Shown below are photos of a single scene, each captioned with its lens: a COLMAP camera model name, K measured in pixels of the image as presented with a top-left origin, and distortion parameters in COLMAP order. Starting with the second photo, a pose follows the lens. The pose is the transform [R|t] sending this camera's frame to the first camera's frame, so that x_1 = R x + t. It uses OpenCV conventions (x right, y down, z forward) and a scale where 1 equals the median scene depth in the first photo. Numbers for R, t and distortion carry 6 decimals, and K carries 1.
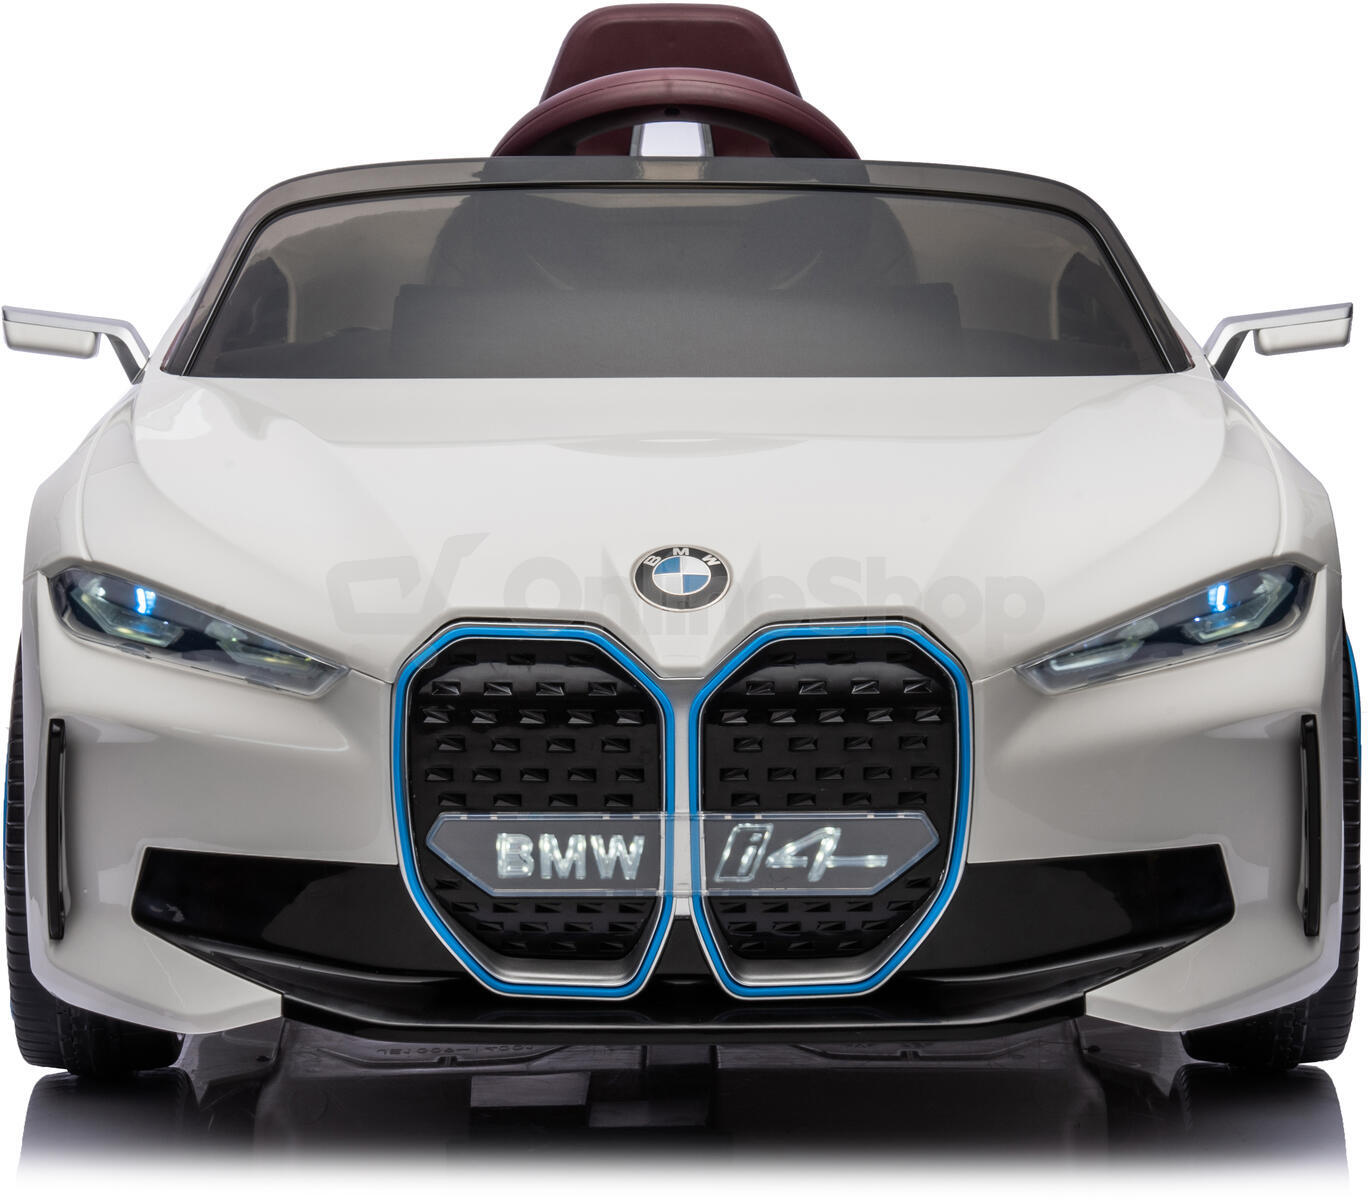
lens RADIAL K [[3584.0, 0, 685.2], [0, 3584.0, 603.4], [0, 0, 1]] dist [0.068477, 0.000000]
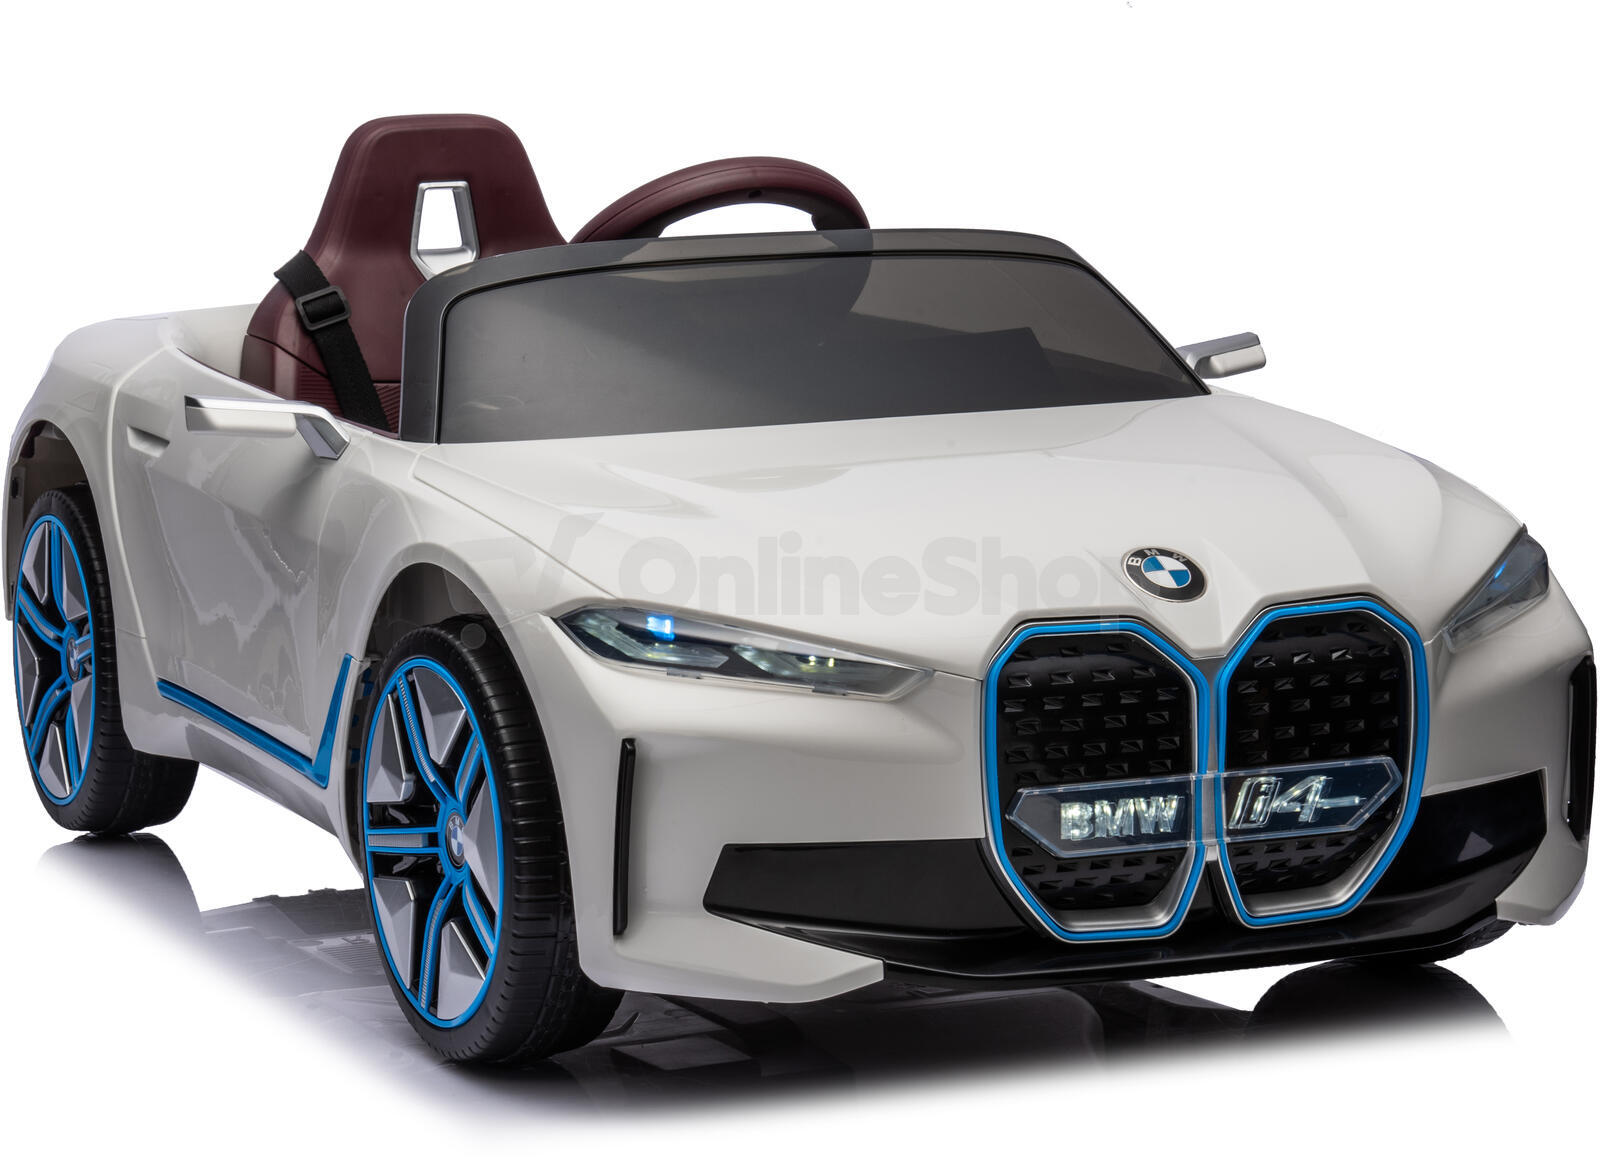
lens RADIAL K [[3135.3, 0, 798.7], [0, 3135.3, 573.7], [0, 0, 1]] dist [-0.071283, 0.000000]
pose [[0.981340, -0.070932, 0.178720, -0.308206], [0.074204, 0.997175, -0.011683, -0.004181], [-0.177387, 0.024727, 0.983831, 0.018938]]
